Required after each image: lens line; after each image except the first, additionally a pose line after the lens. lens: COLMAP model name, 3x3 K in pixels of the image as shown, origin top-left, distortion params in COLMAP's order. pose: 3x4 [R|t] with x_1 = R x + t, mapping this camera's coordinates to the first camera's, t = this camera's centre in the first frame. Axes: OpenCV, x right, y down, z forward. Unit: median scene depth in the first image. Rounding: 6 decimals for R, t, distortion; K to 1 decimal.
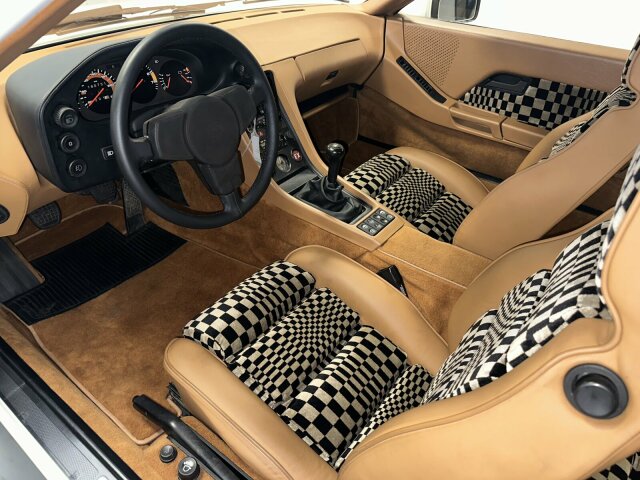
lens RADIAL K [[449.4, 0, 320.0], [0, 449.4, 240.0], [0, 0, 1]] dist [0.096469, -0.191454]
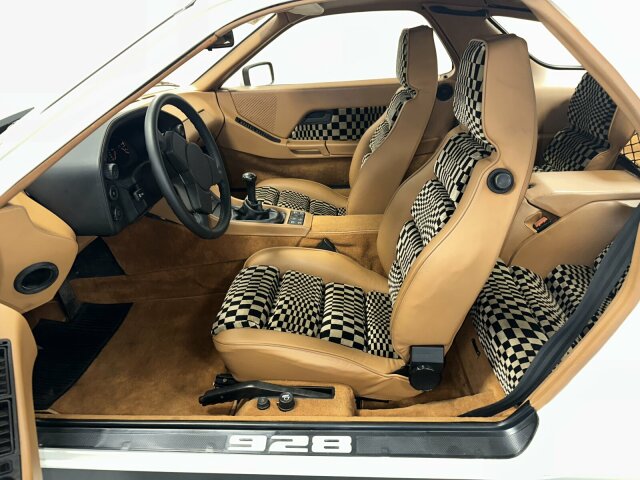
lens RADIAL K [[449.4, 0, 320.0], [0, 449.4, 240.0], [0, 0, 1]] dist [0.096469, -0.191454]
pose [[0.831213, -0.317518, 0.456363, -0.365118], [0.392104, 0.916748, -0.076338, 0.121453], [-0.394131, 0.242395, 0.886513, -0.169761]]
